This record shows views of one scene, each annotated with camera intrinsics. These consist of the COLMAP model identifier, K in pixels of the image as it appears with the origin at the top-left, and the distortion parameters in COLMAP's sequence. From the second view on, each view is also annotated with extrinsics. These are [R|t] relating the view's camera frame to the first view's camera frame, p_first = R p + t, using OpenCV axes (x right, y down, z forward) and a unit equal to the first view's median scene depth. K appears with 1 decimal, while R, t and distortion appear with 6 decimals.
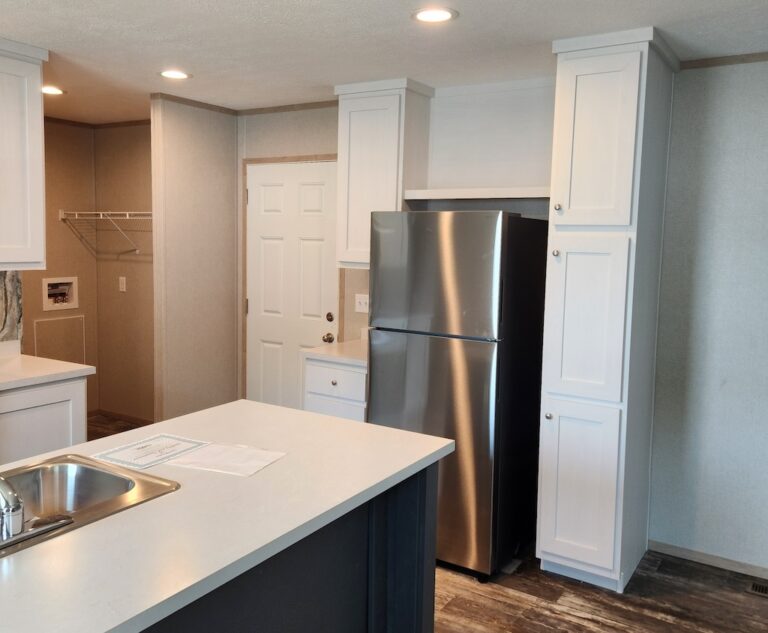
lens RADIAL K [[671.2, 0, 386.0], [0, 671.2, 294.4], [0, 0, 1]] dist [0.093598, -0.109053]
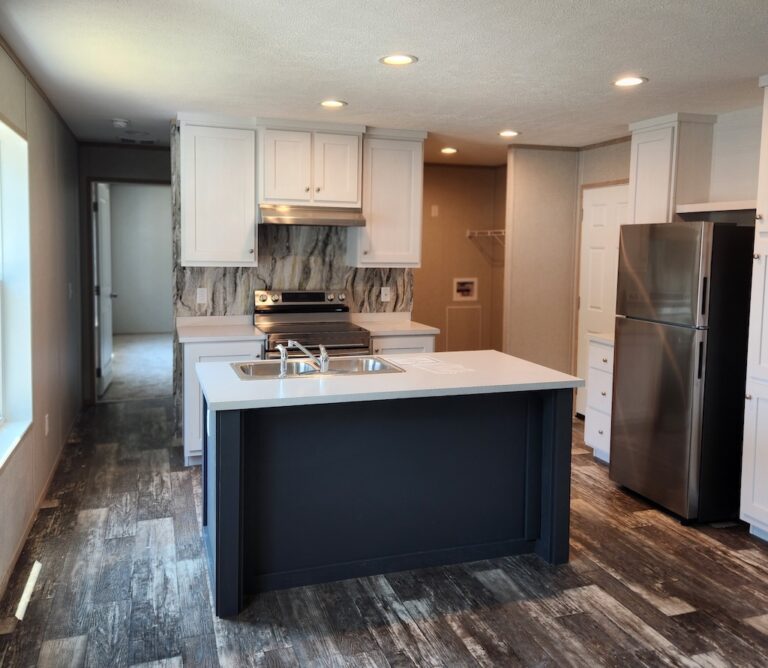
lens RADIAL K [[682.1, 0, 383.7], [0, 682.1, 296.3], [0, 0, 1]] dist [0.006892, 0.000902]
pose [[0.764974, 0.037833, -0.642948, 0.404226], [-0.051908, 0.998647, -0.002996, 0.035015], [0.641965, 0.035666, 0.765904, -0.242905]]
